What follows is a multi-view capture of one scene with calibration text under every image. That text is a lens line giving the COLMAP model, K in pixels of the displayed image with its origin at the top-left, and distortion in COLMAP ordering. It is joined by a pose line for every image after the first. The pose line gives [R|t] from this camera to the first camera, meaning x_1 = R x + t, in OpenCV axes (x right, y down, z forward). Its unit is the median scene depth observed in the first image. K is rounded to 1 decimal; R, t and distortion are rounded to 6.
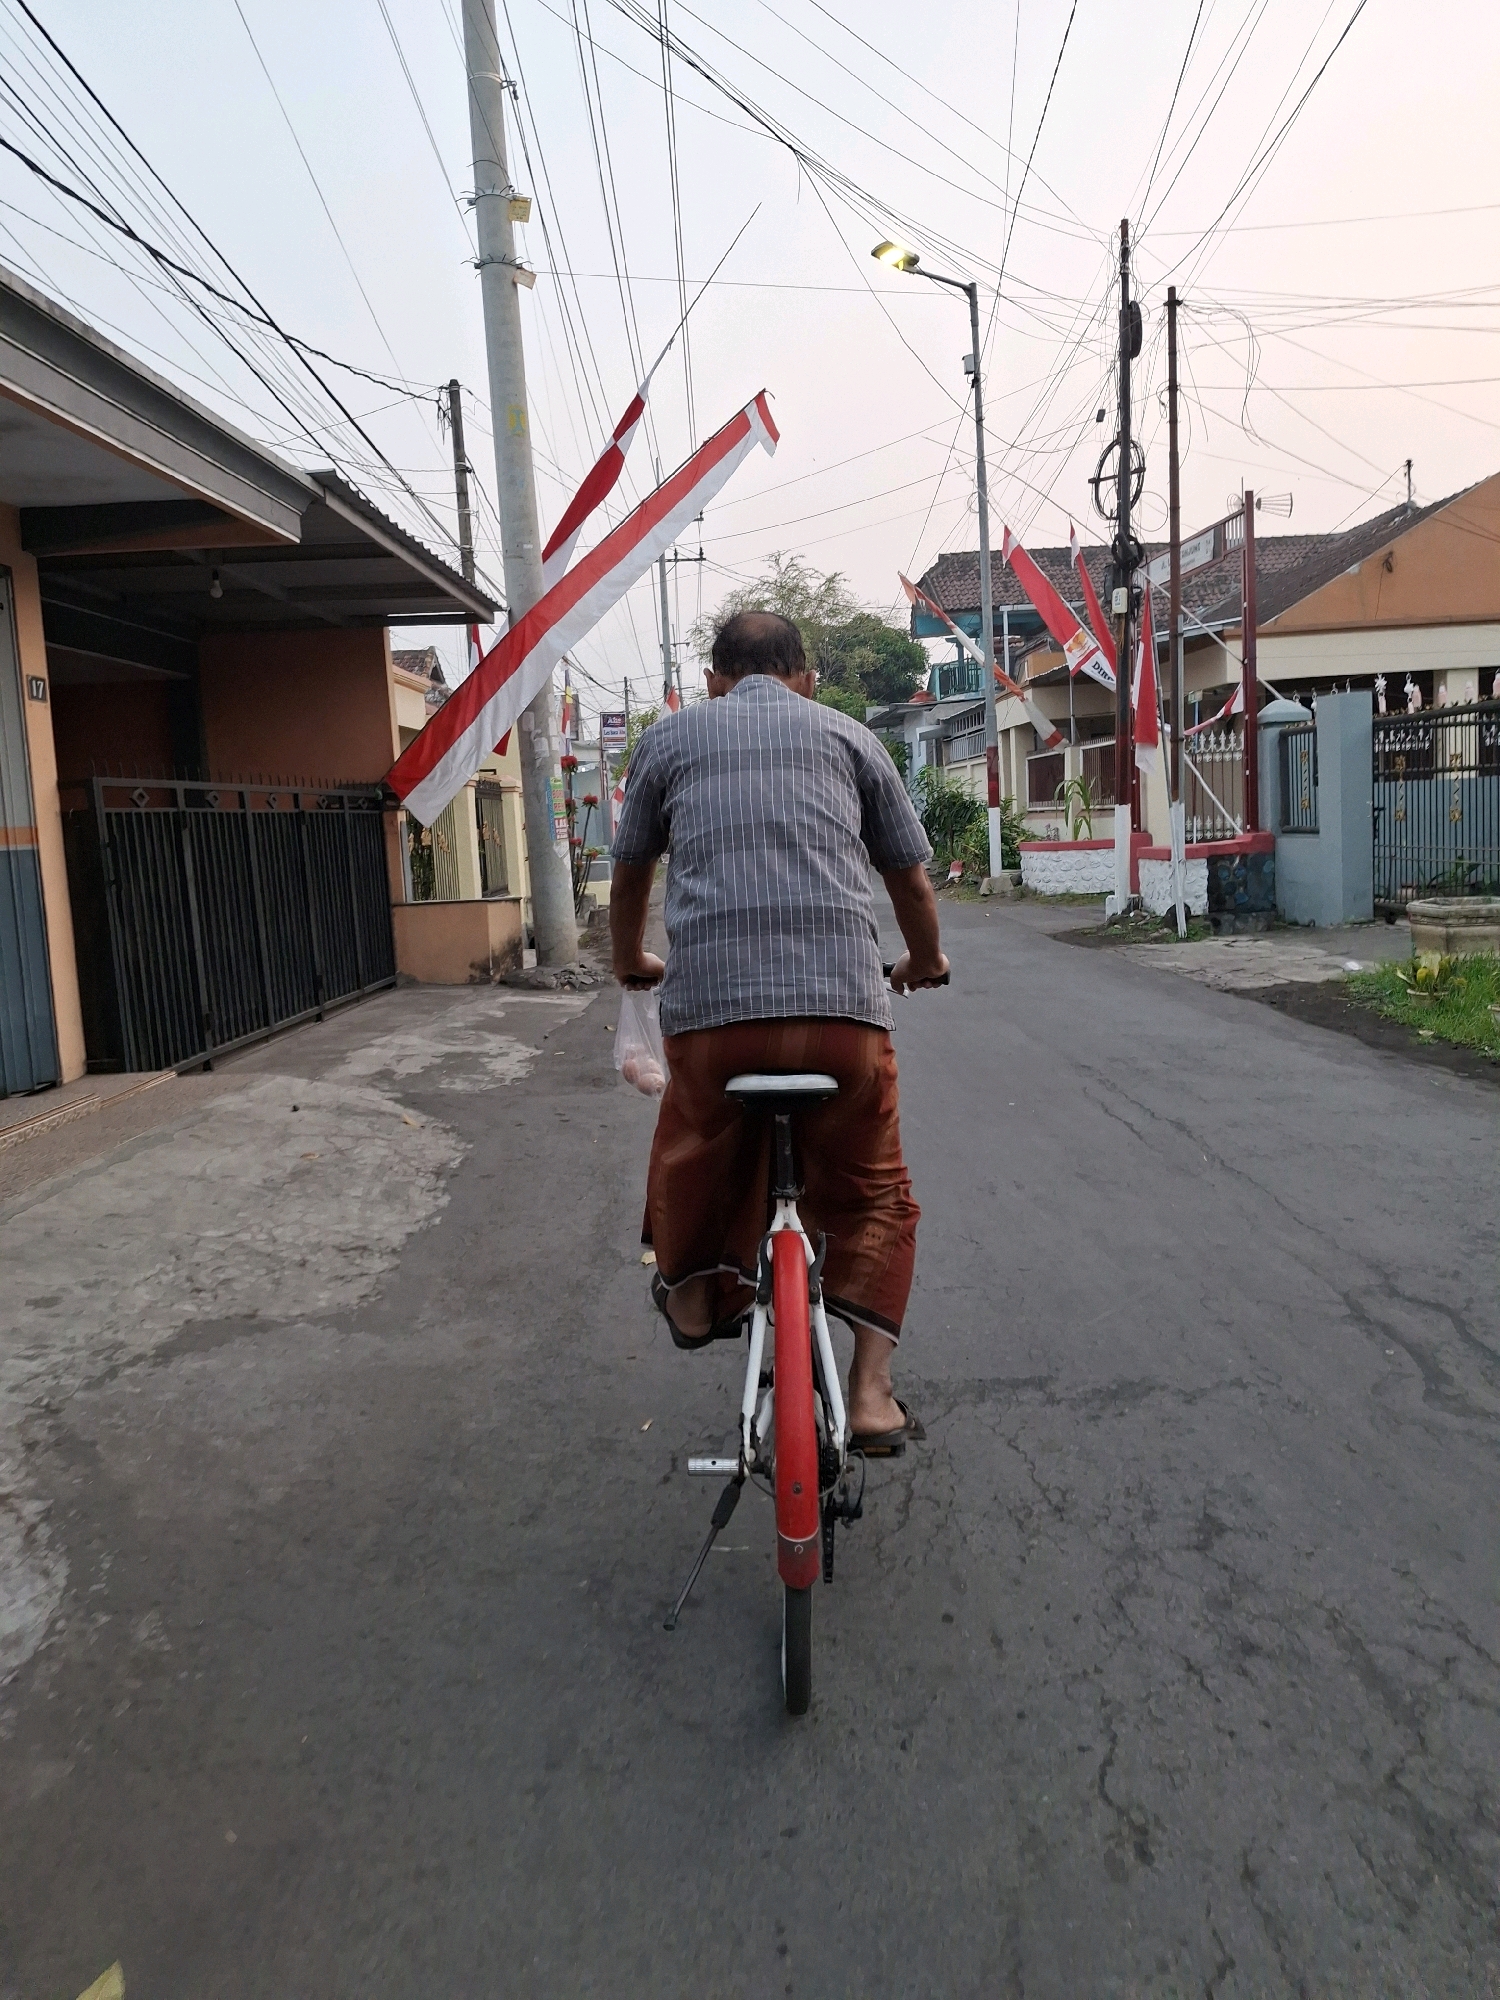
lens RADIAL K [[1303.4, 0, 738.8], [0, 1303.4, 994.7], [0, 0, 1]] dist [0.004400, -0.000180]
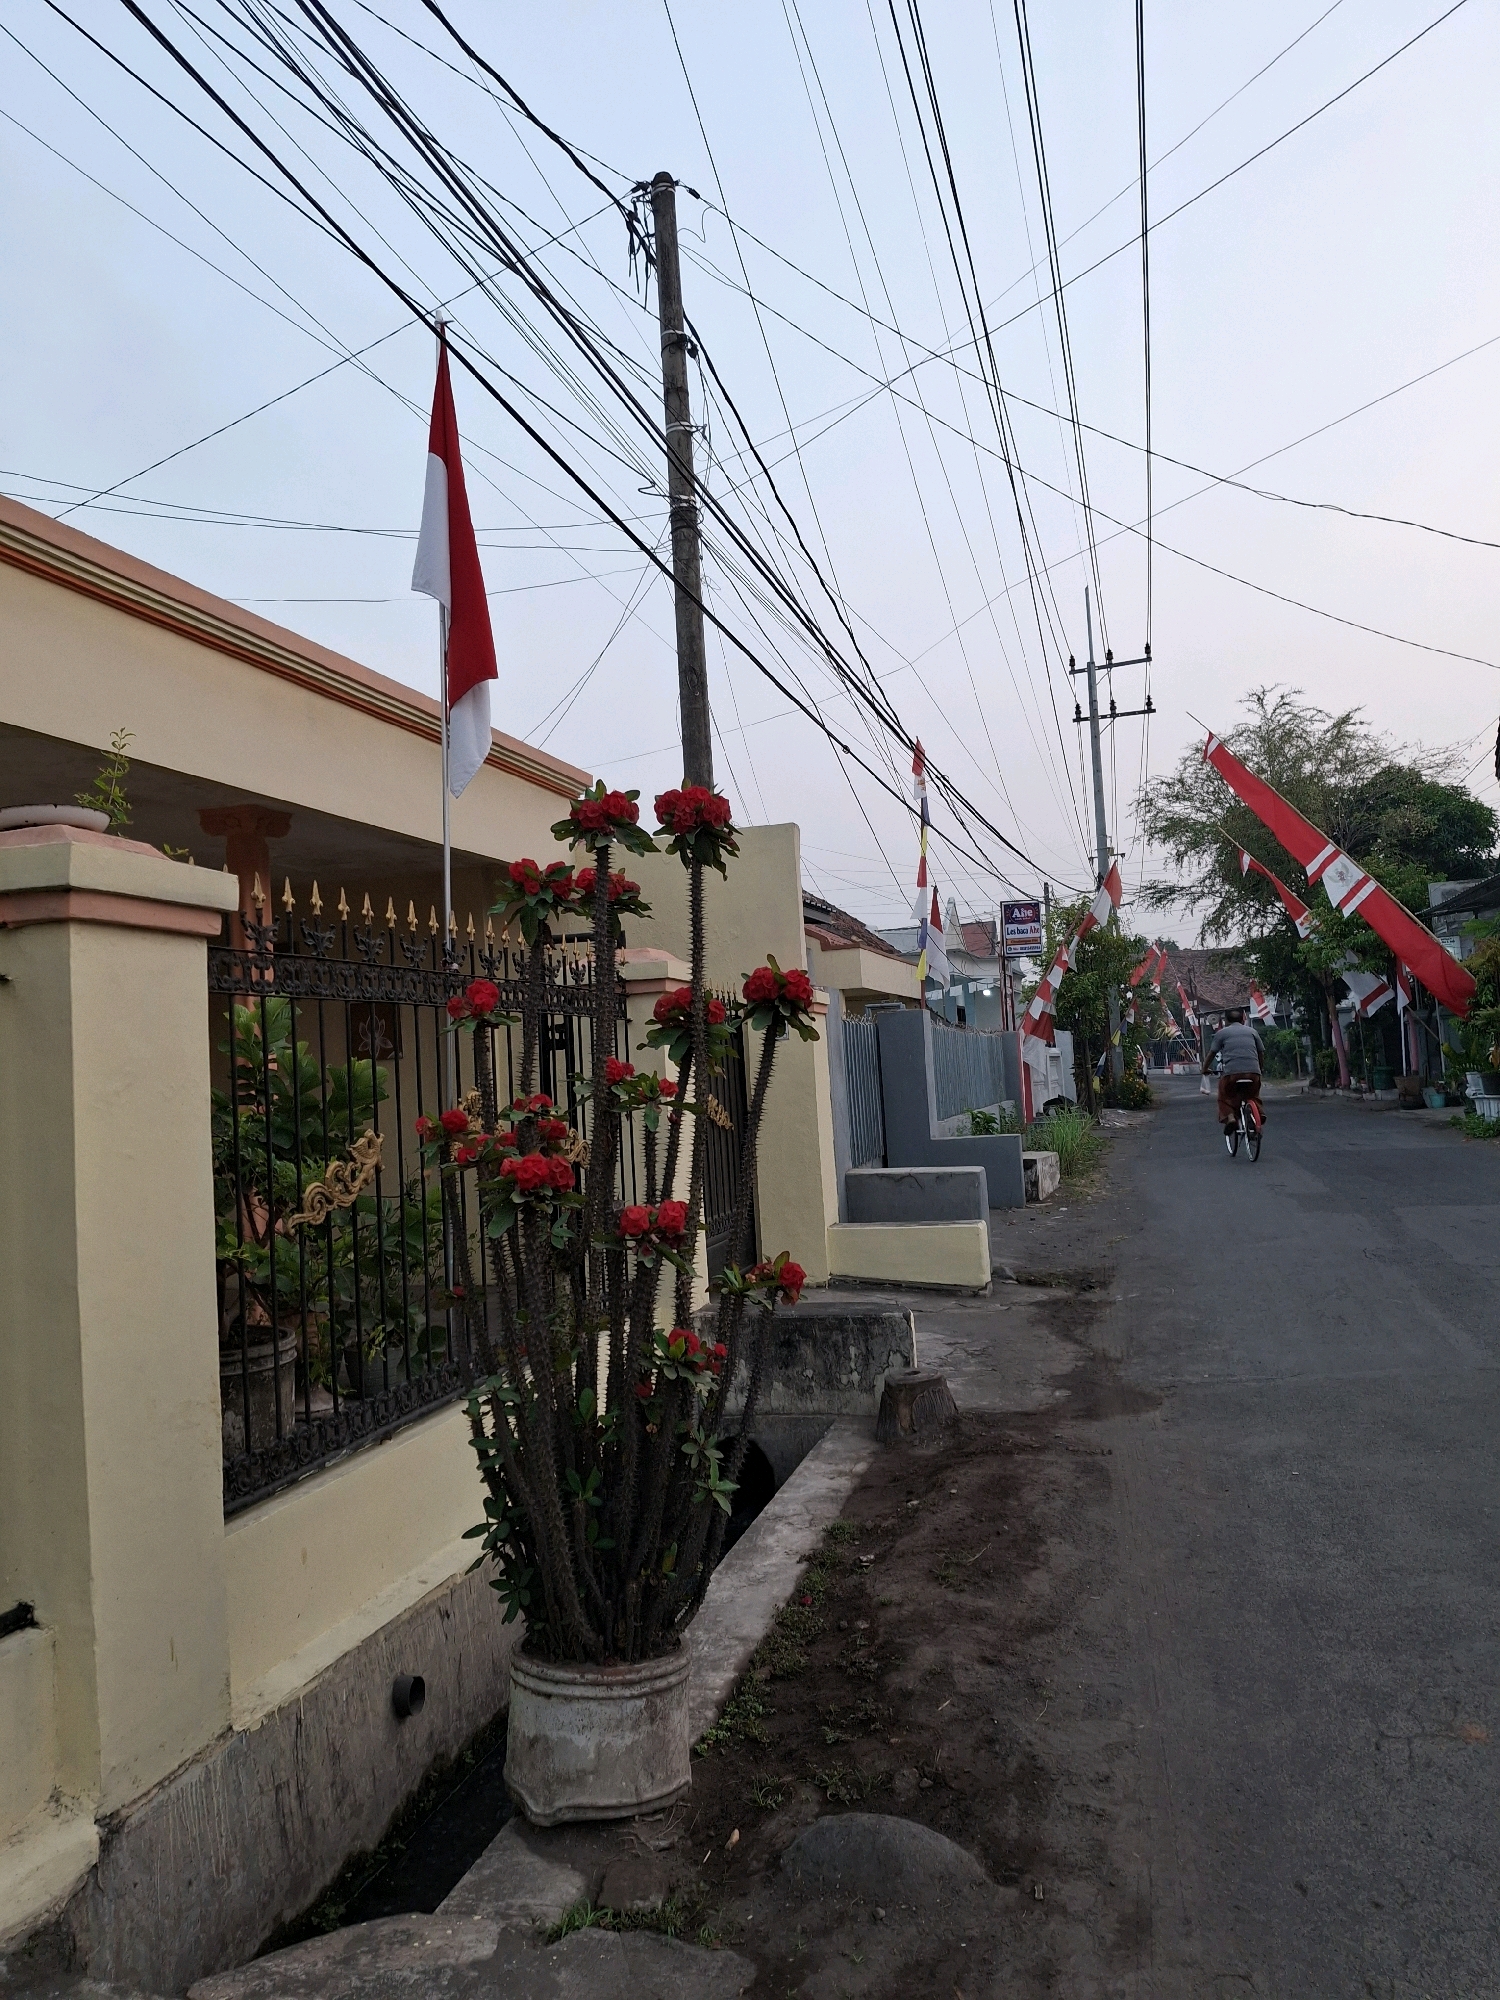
lens RADIAL K [[1303.4, 0, 738.8], [0, 1303.4, 994.7], [0, 0, 1]] dist [0.004400, -0.000180]
pose [[0.948536, -0.023081, -0.315827, -0.057196], [-0.034780, 0.983713, -0.176349, -0.108317], [0.314754, 0.178258, 0.932284, 0.779956]]
